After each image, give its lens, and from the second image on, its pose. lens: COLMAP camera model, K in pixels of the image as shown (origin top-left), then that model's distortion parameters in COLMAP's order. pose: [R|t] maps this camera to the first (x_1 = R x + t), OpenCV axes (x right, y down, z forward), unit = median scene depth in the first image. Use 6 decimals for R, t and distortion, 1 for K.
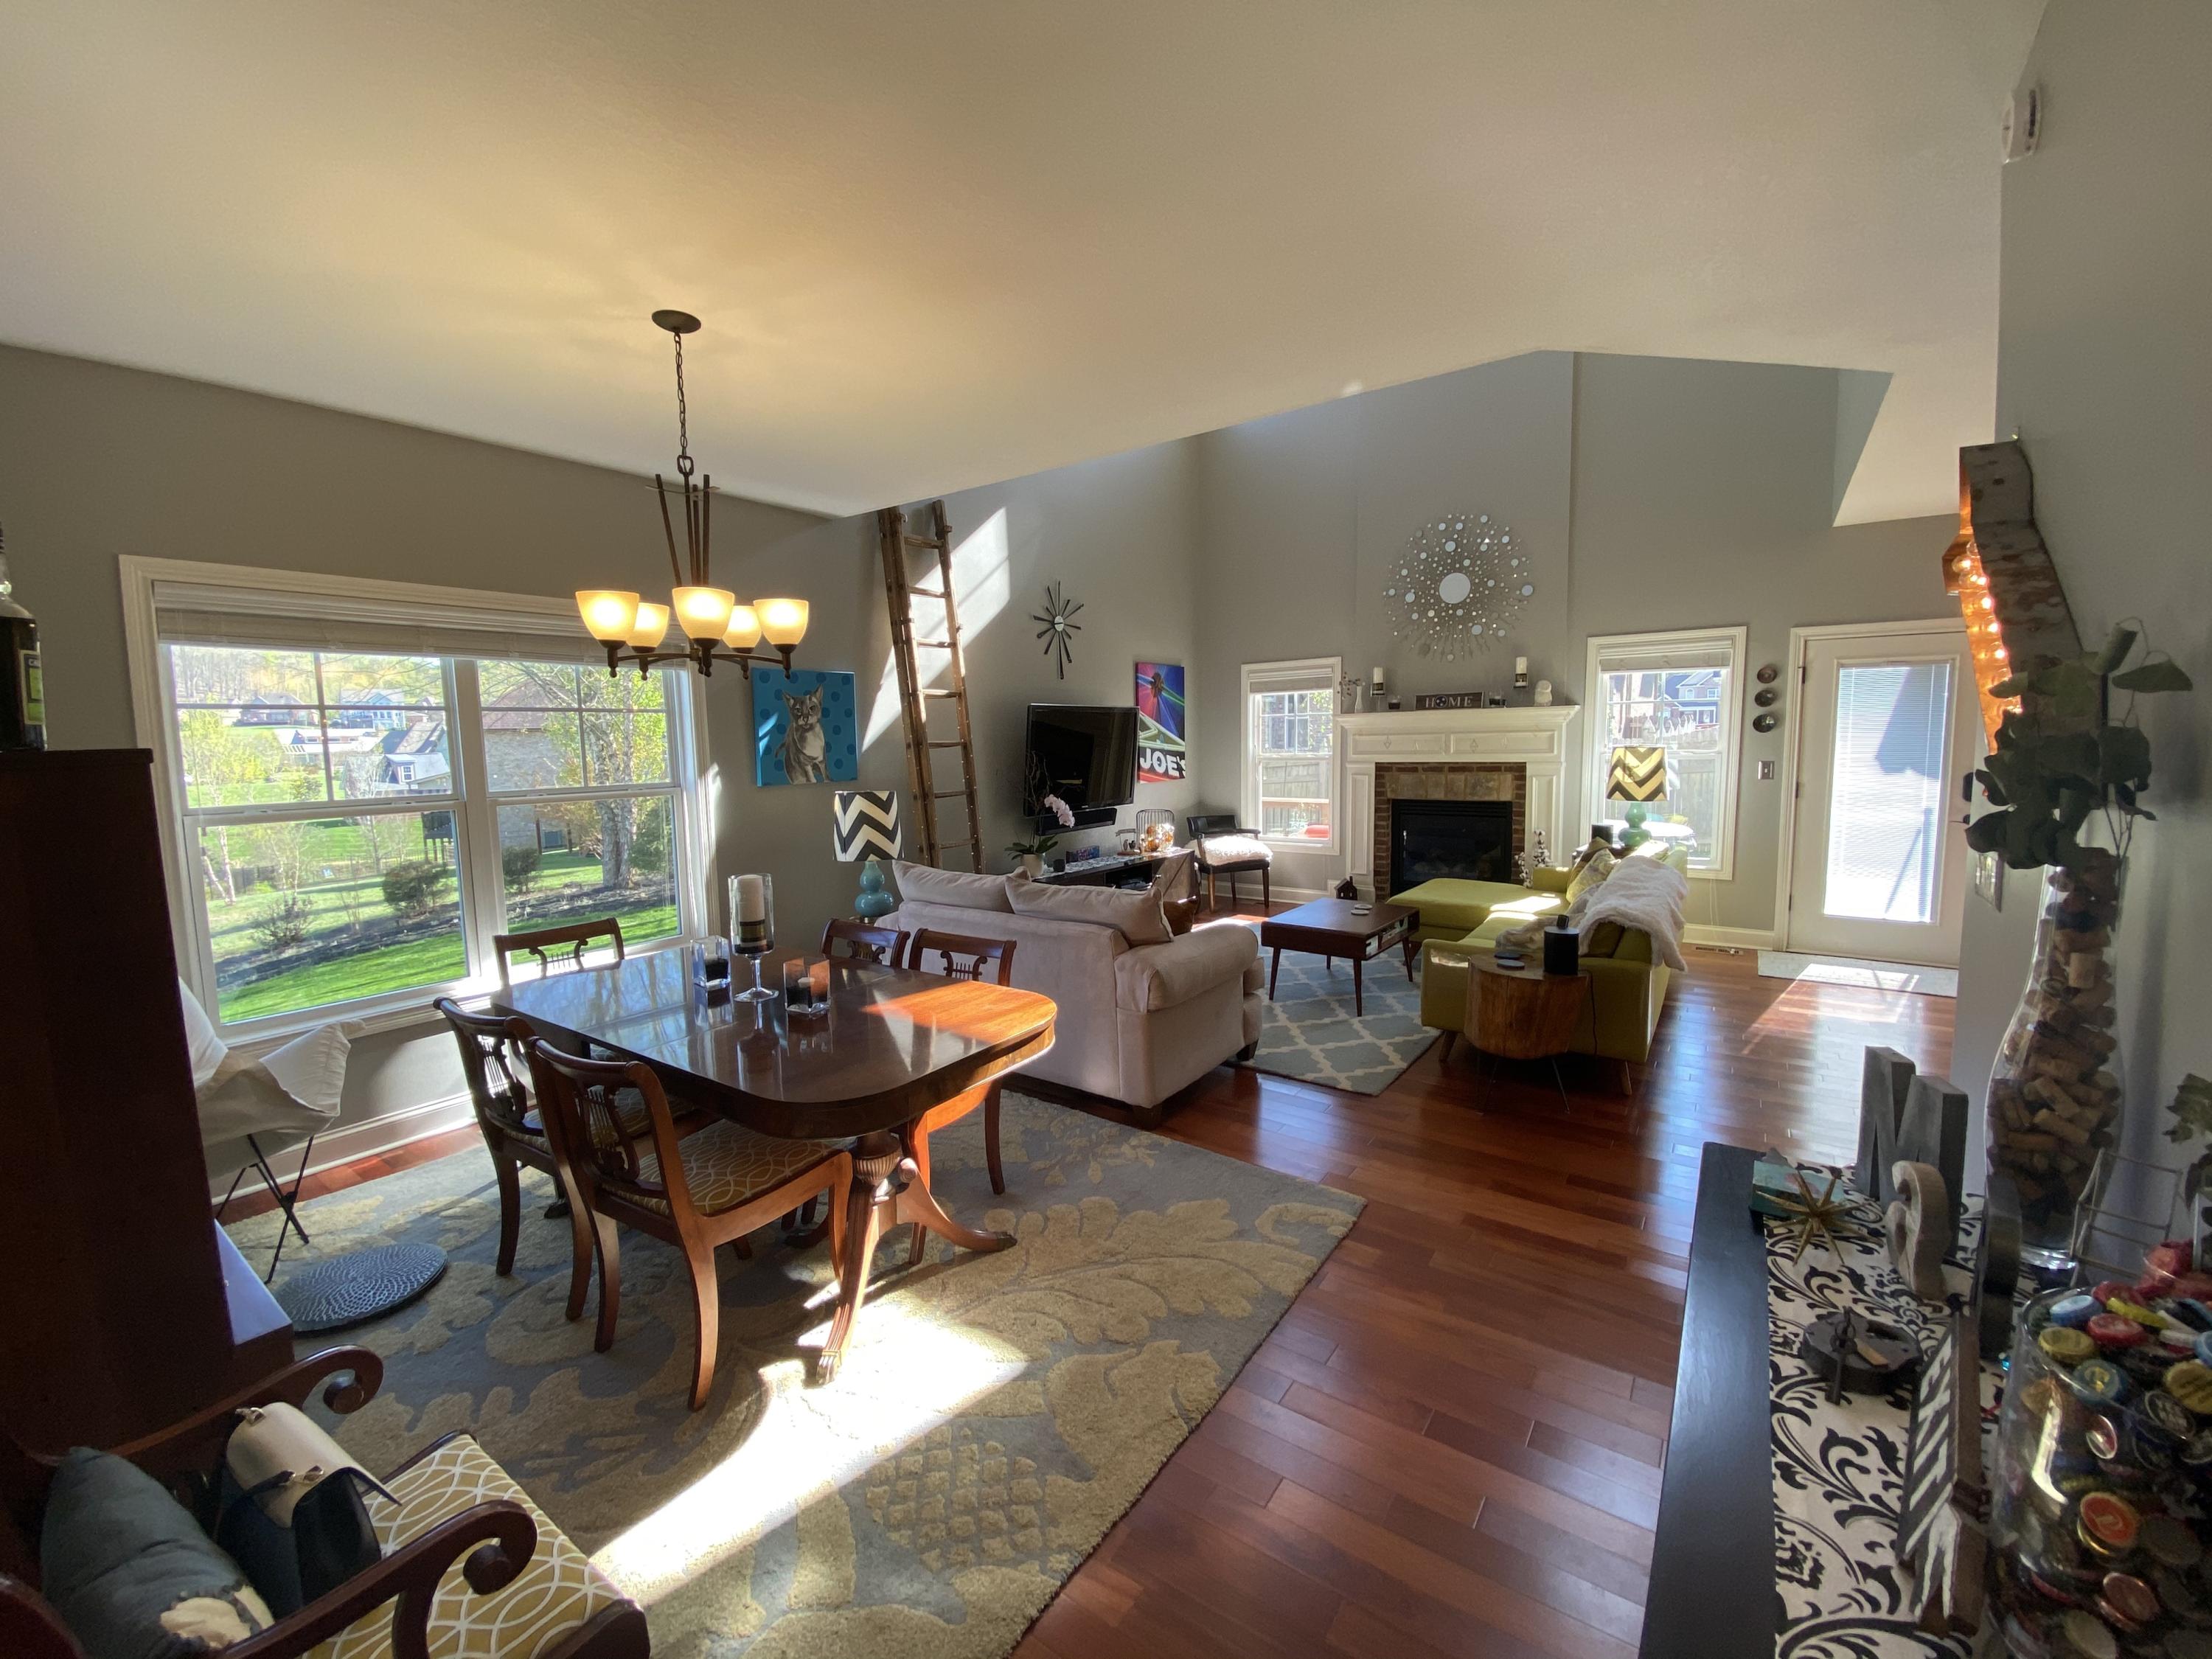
lens RADIAL K [[892.2, 0, 1106.0], [0, 892.2, 829.5], [0, 0, 1]] dist [-0.001636, -0.012761]
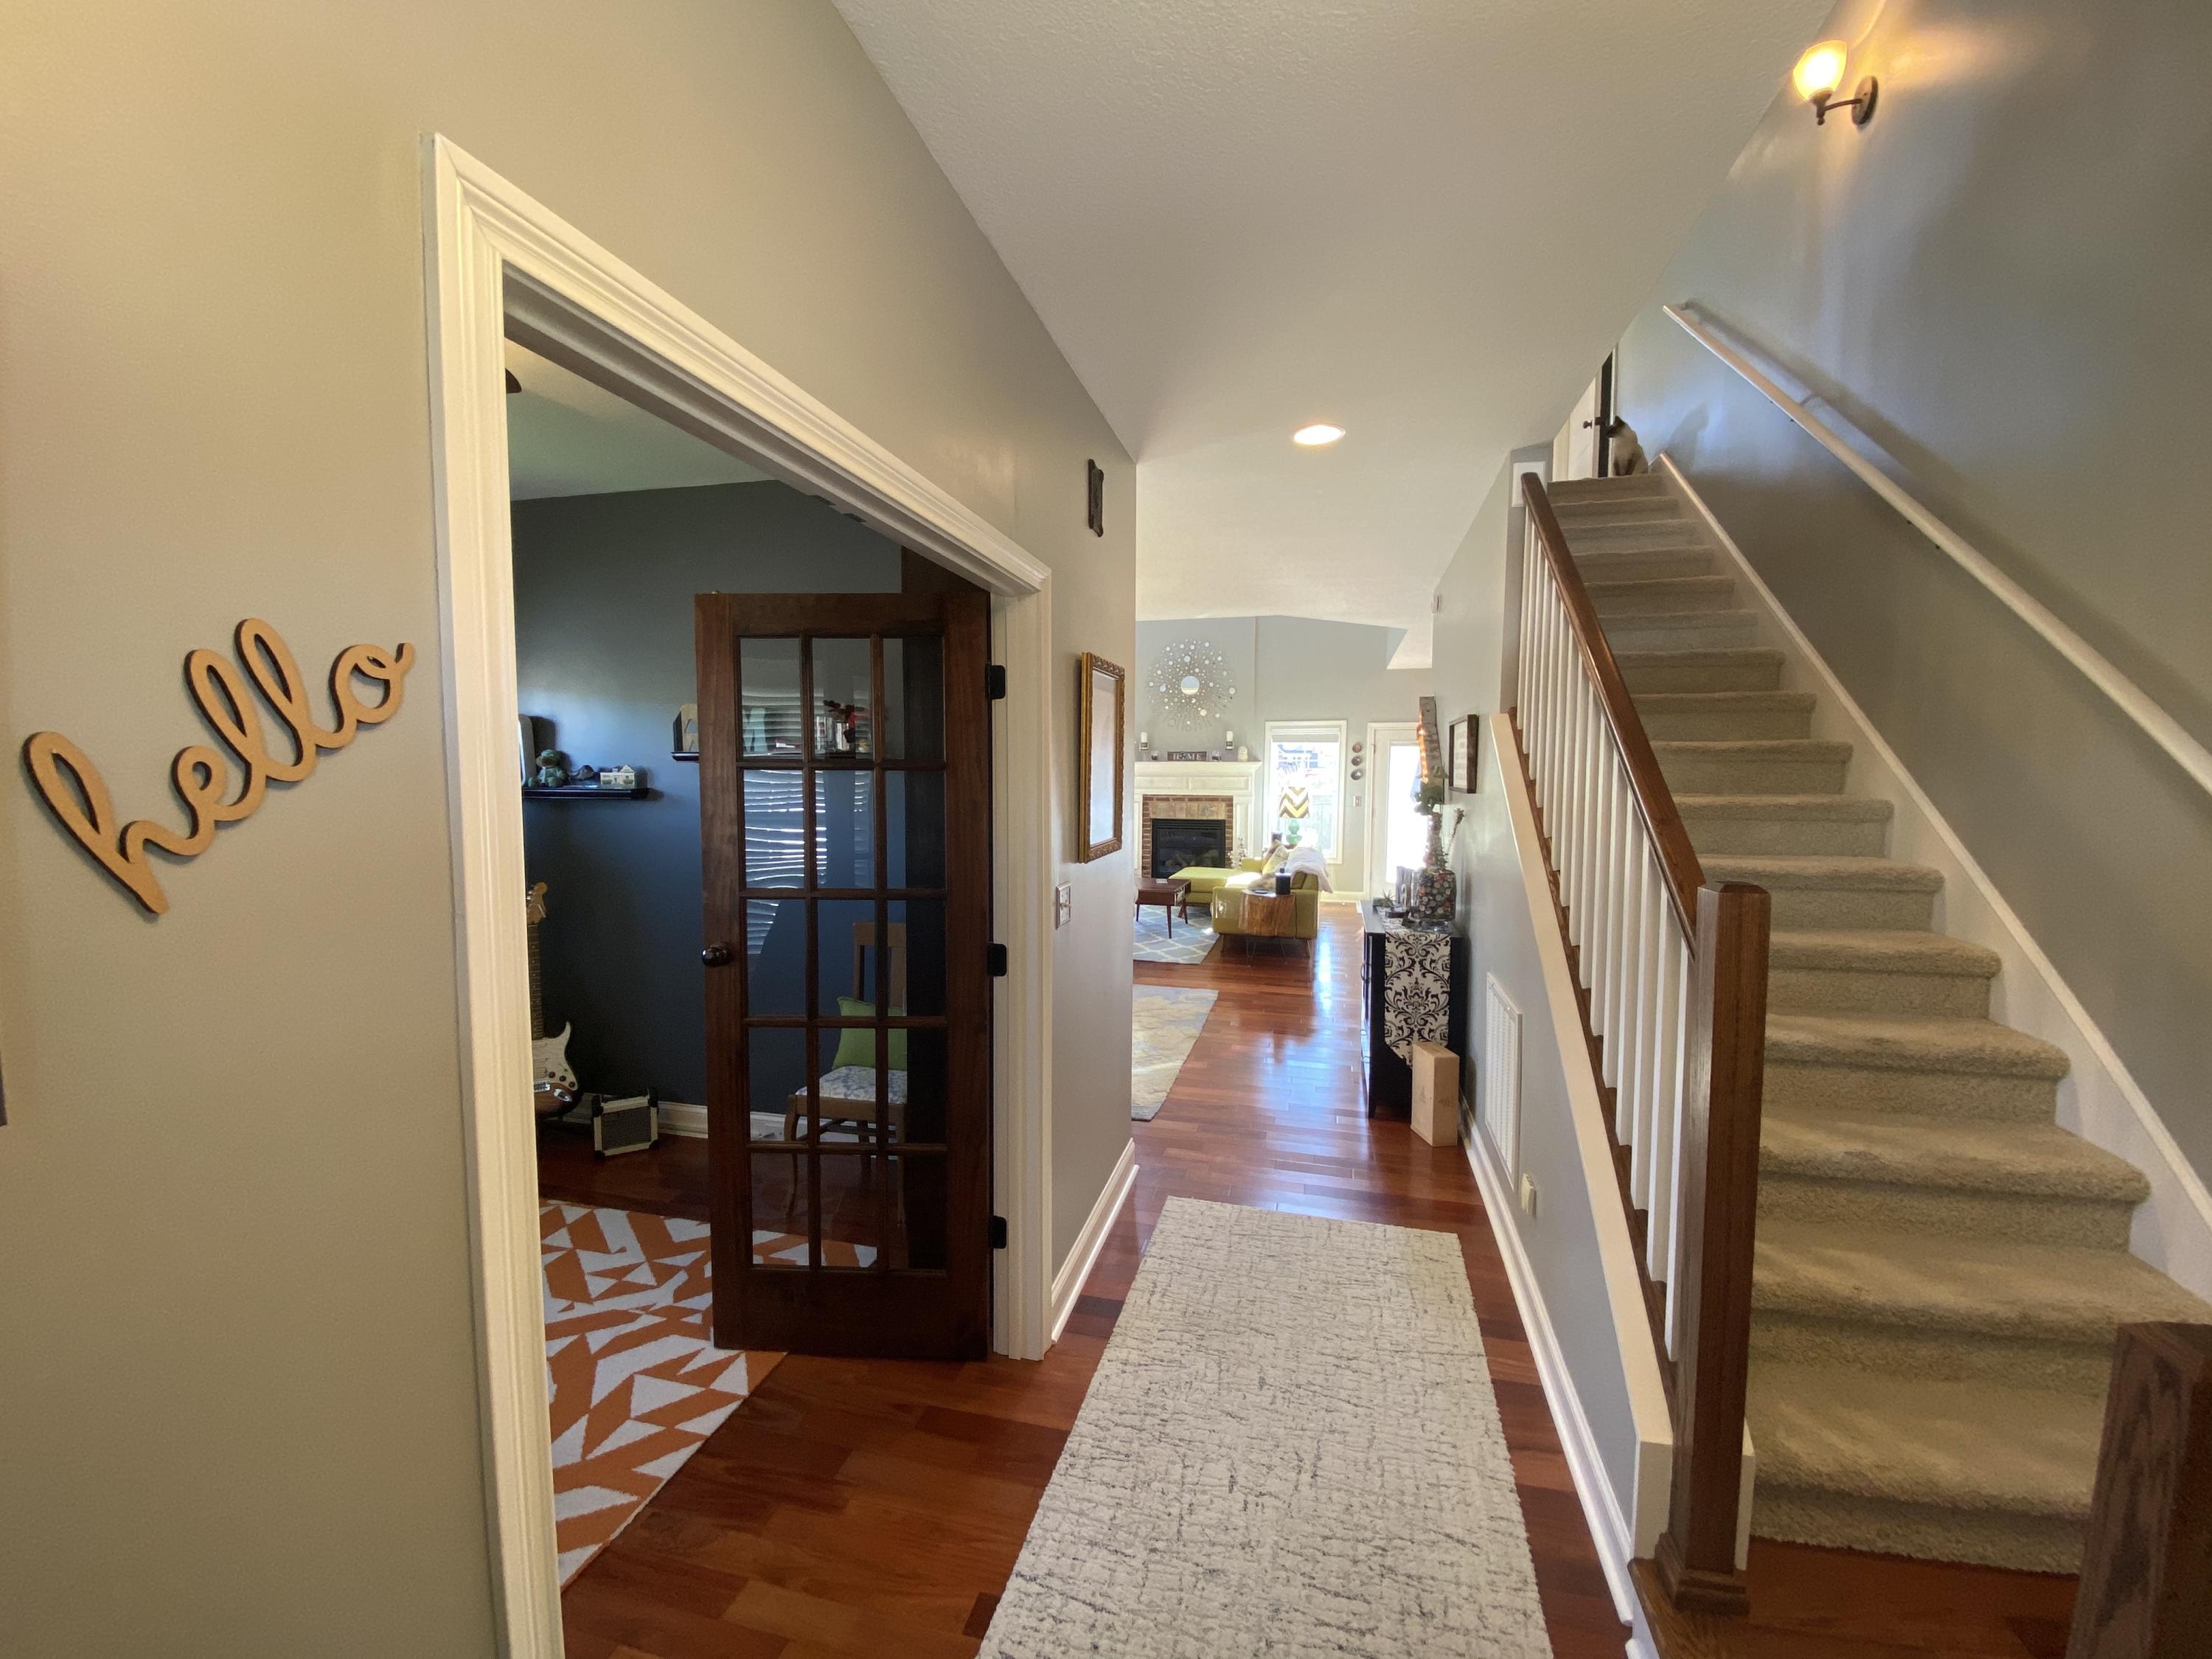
lens RADIAL K [[908.8, 0, 1106.0], [0, 908.8, 829.5], [0, 0, 1]] dist [0.044345, -0.030690]
pose [[0.927347, 0.000135, 0.374203, -0.375491], [0.014387, 0.999248, -0.036014, 0.044058], [-0.373926, 0.038781, 0.926647, -0.462744]]
